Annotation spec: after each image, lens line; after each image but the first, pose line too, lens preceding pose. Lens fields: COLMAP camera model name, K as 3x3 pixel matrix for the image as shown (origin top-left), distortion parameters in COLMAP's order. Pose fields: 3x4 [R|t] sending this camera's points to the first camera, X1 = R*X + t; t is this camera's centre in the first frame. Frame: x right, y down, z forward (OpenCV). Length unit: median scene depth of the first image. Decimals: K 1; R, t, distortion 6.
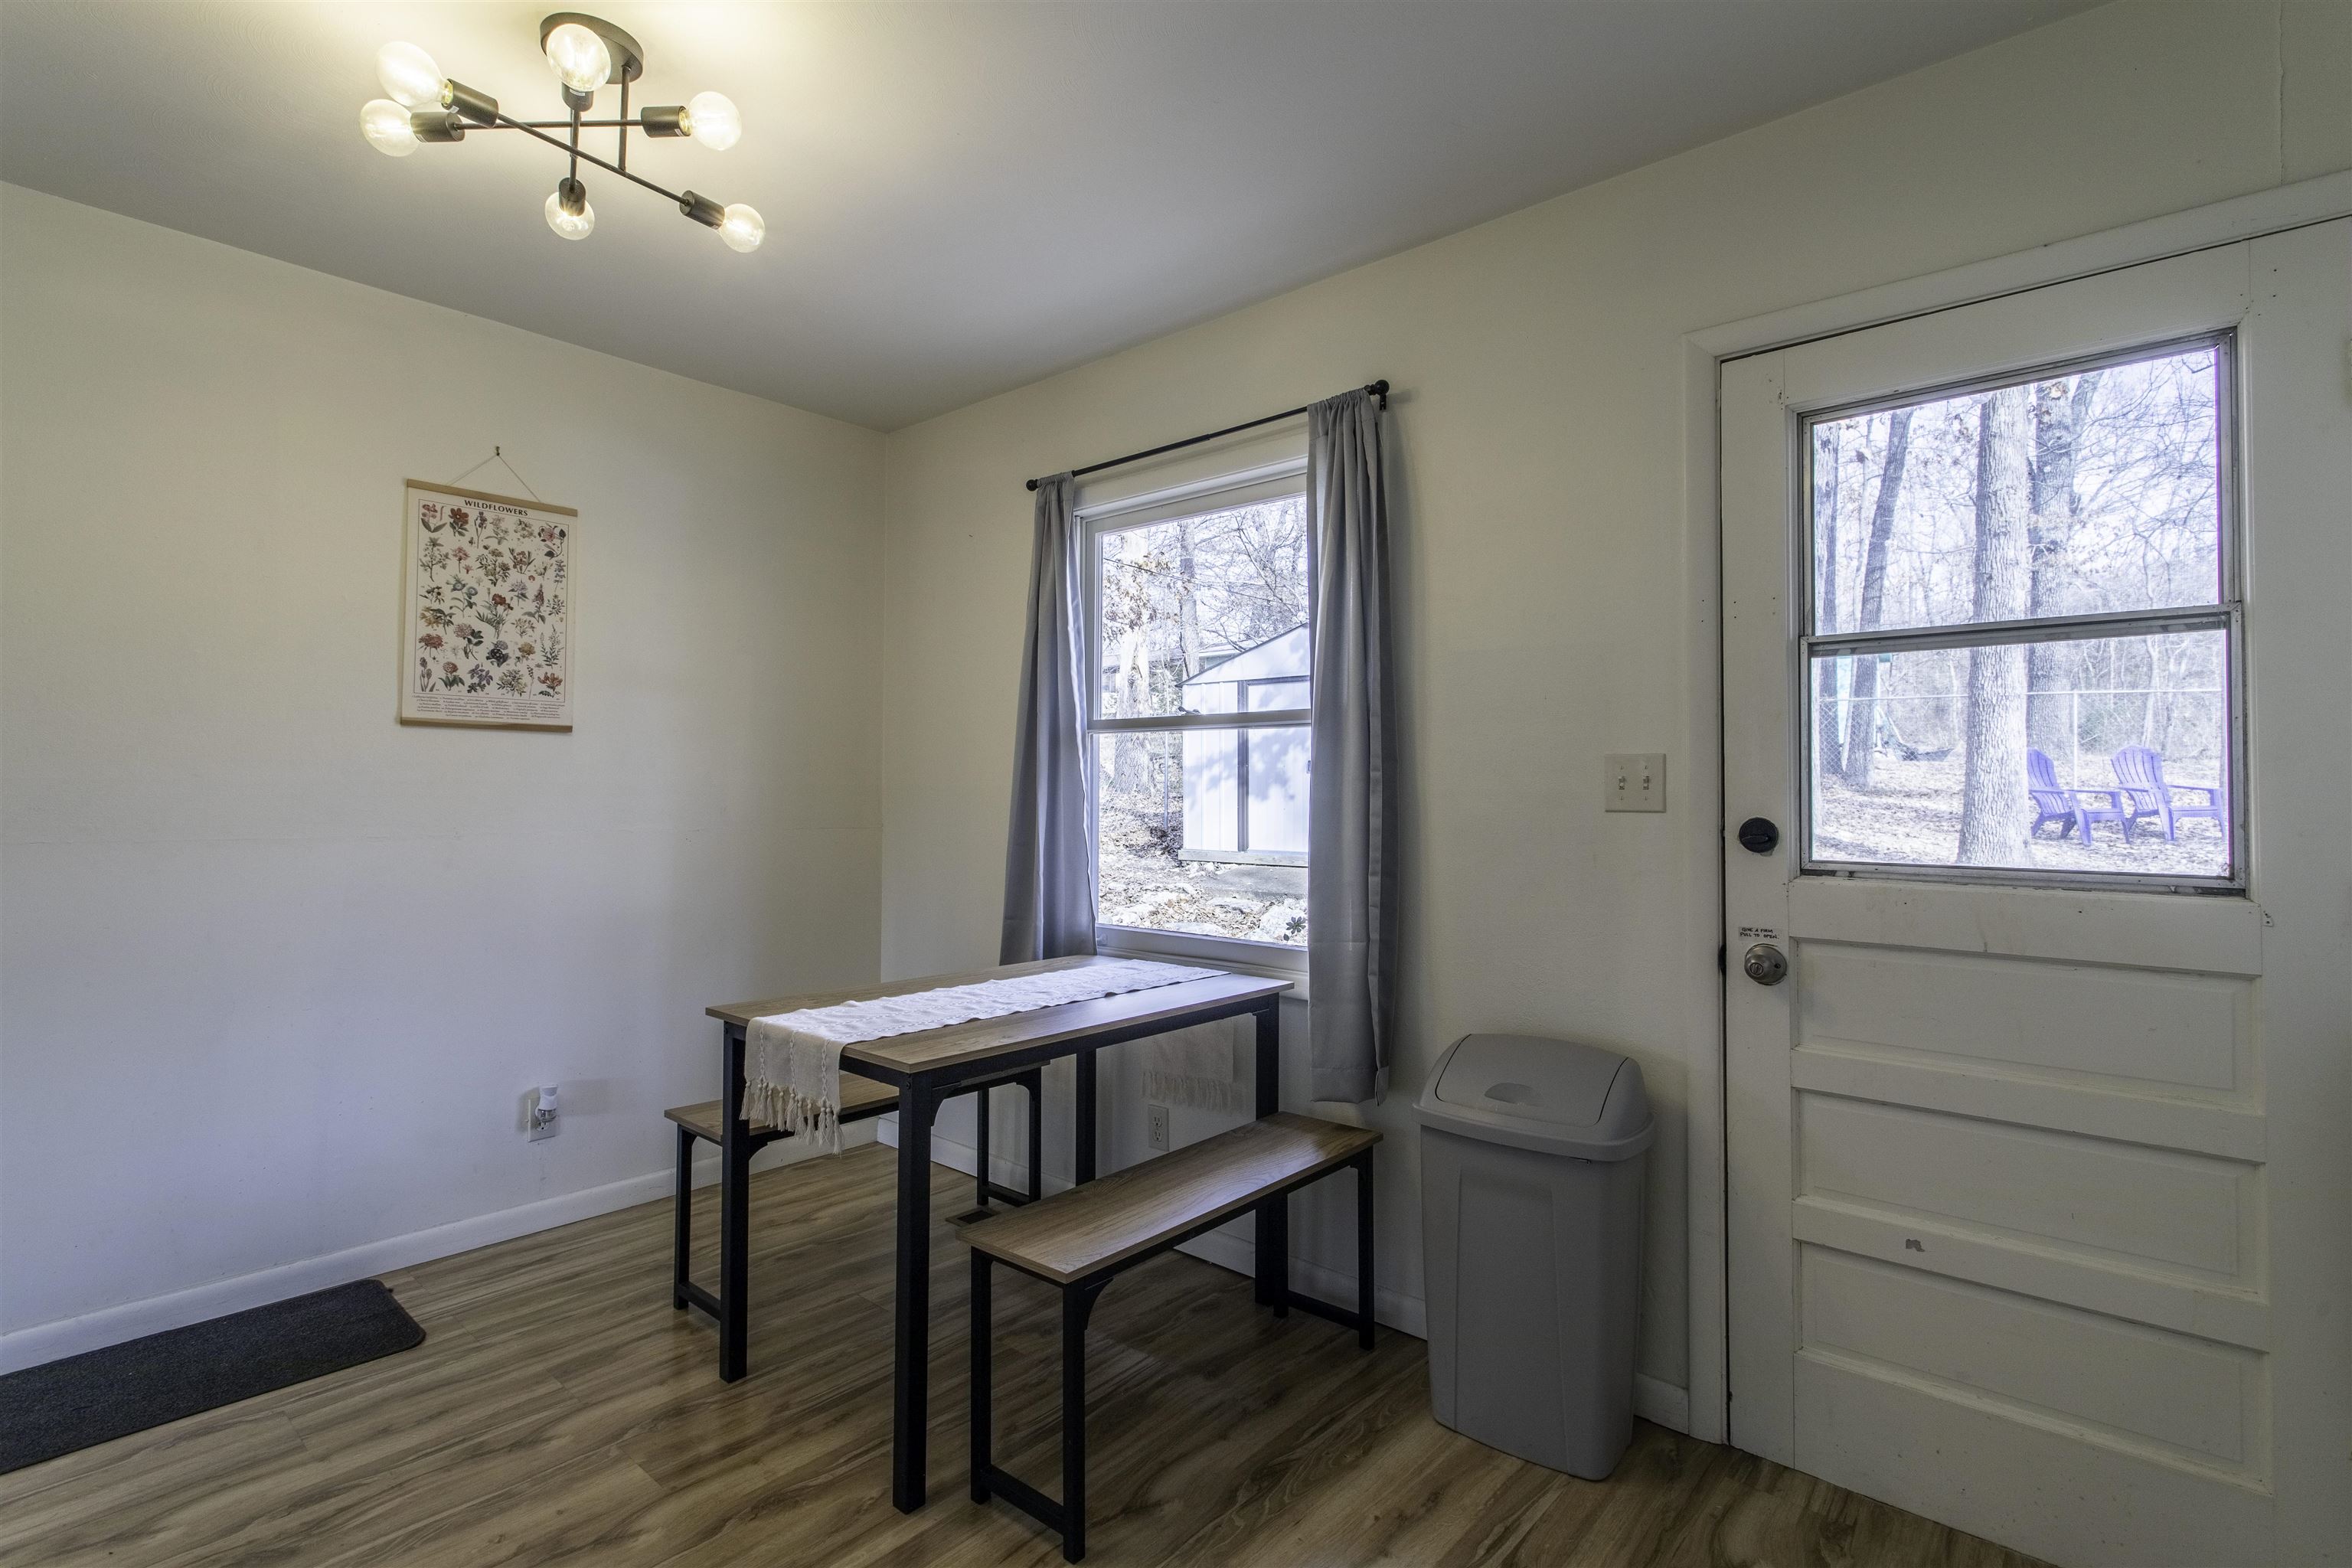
lens RADIAL K [[1133.8, 0, 1185.9], [0, 1133.8, 759.8], [0, 0, 1]] dist [0.002897, 0.001220]
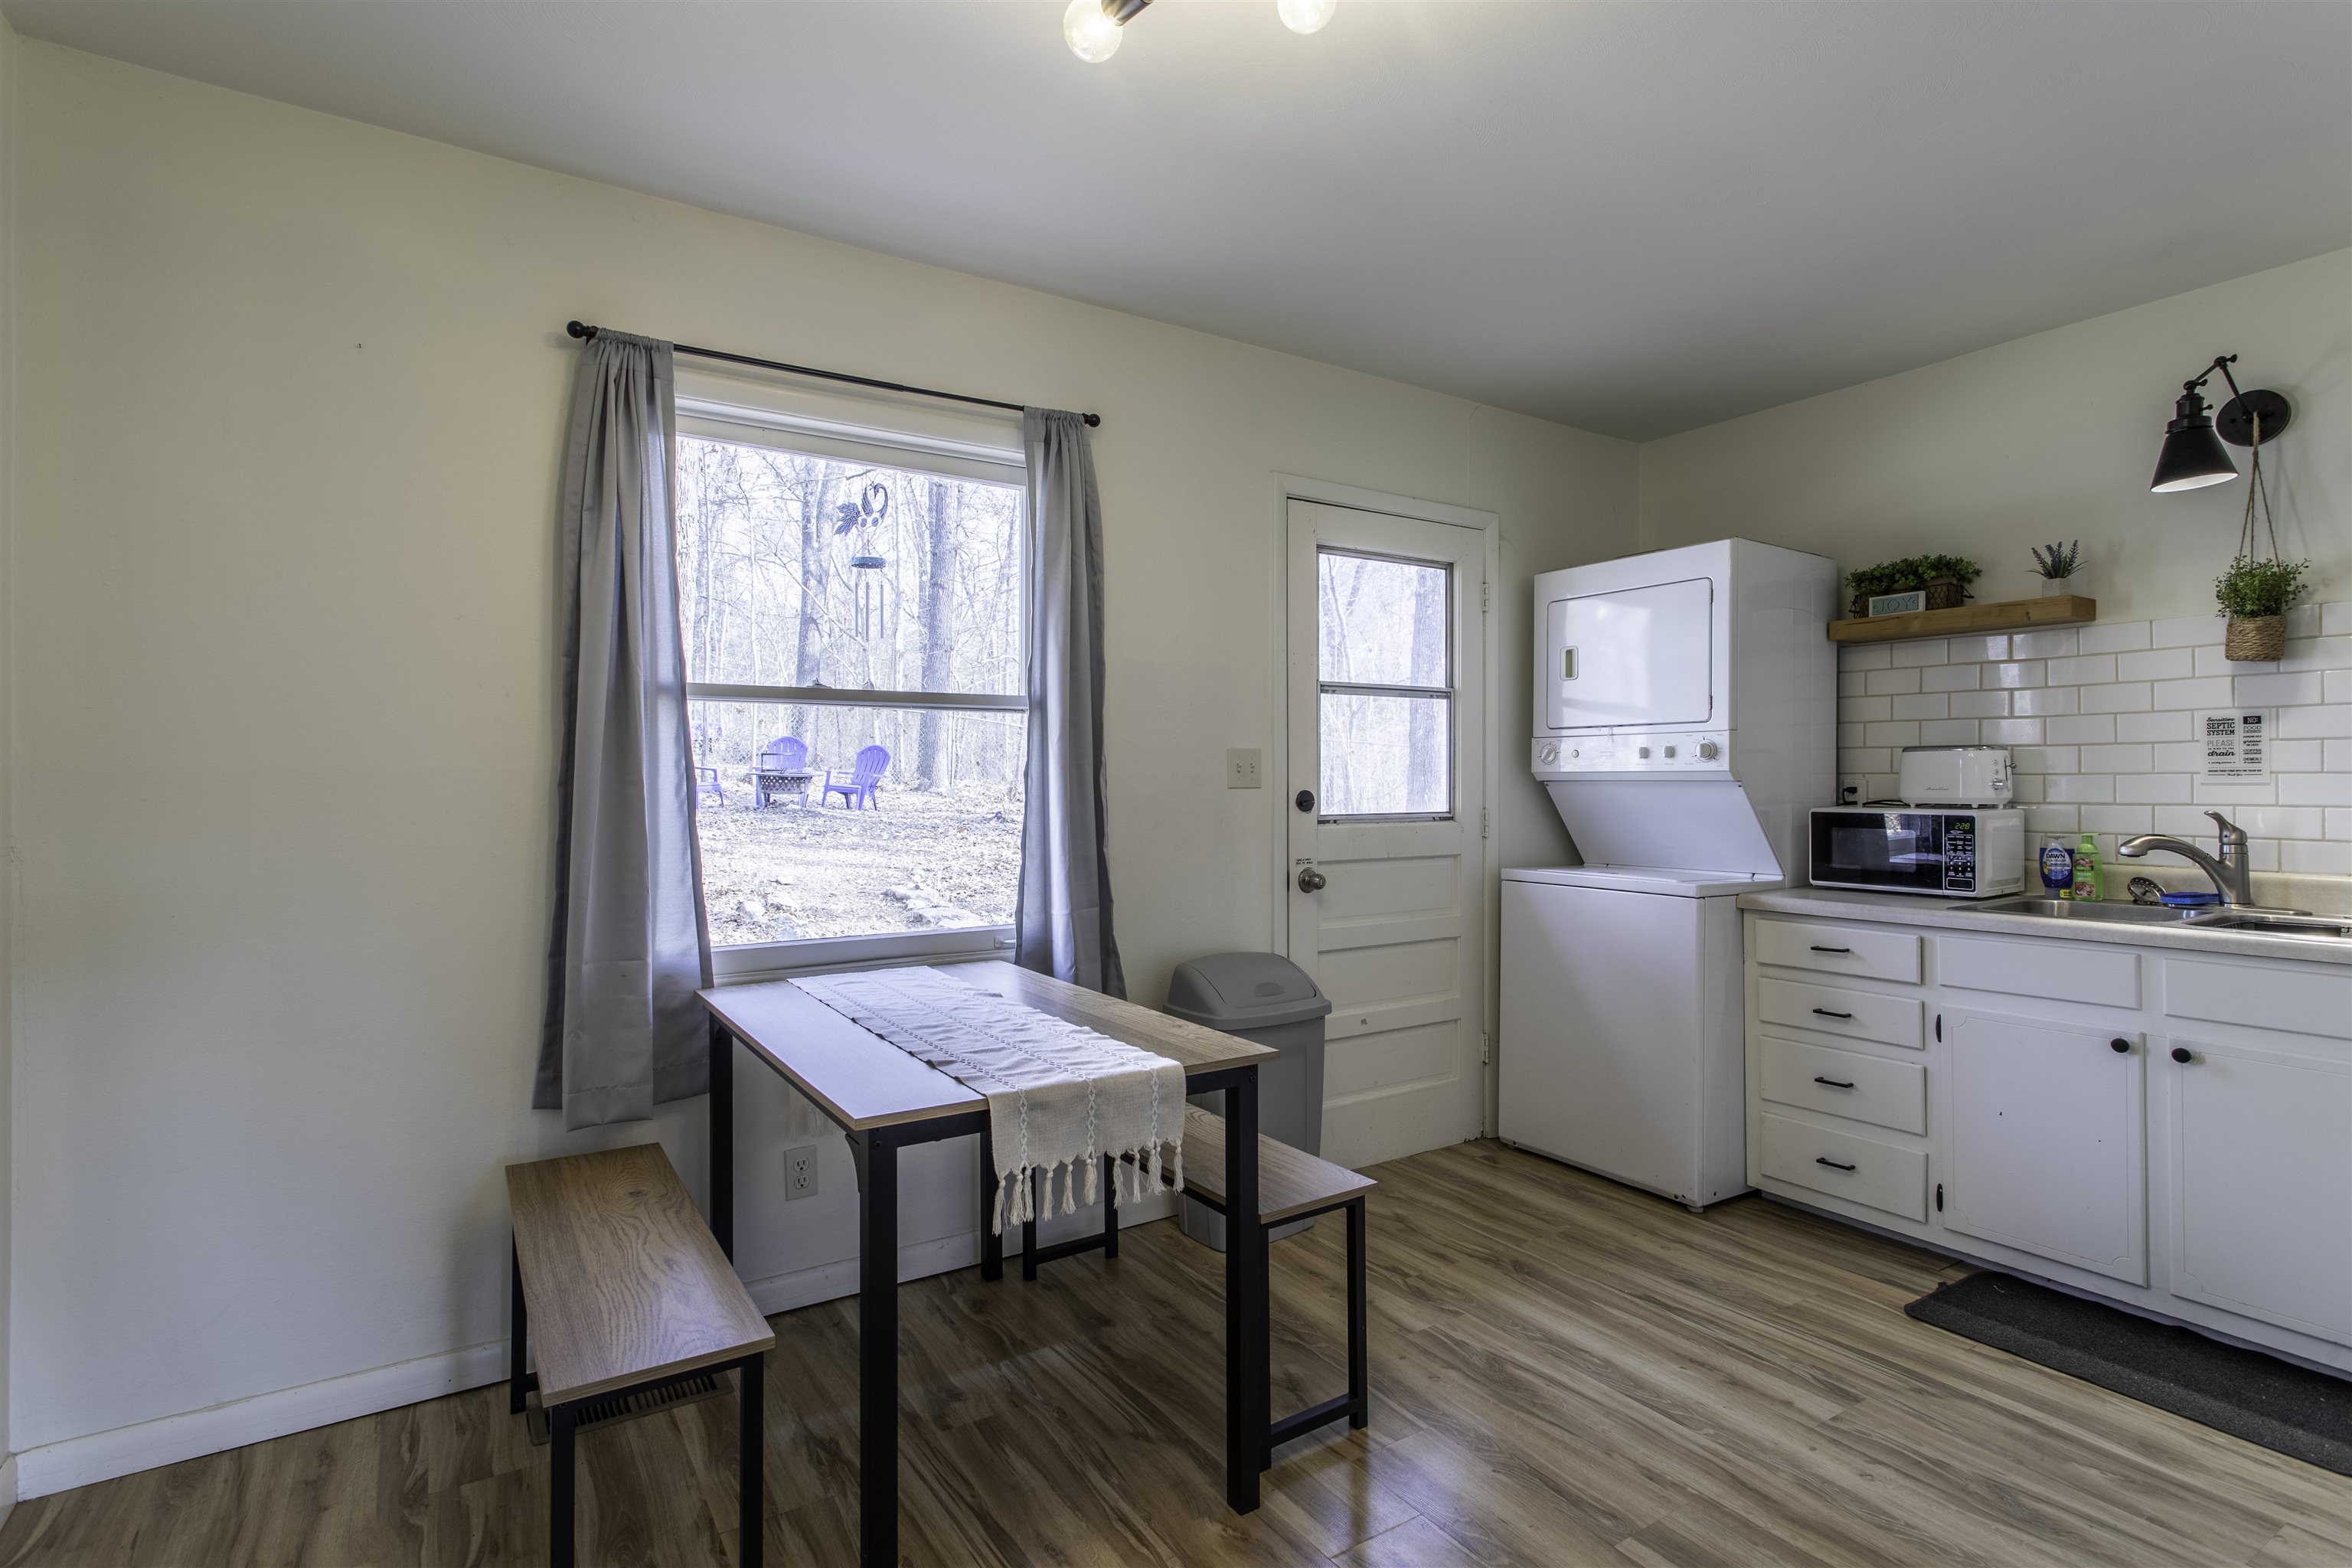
lens RADIAL K [[1093.3, 0, 1176.0], [0, 1093.3, 784.0], [0, 0, 1]] dist [-0.001044, 0.000172]
pose [[0.294009, -0.006447, 0.955781, -1.019875], [-0.018462, 0.999752, 0.012423, 0.025605], [-0.955624, -0.021298, 0.293818, 0.706189]]
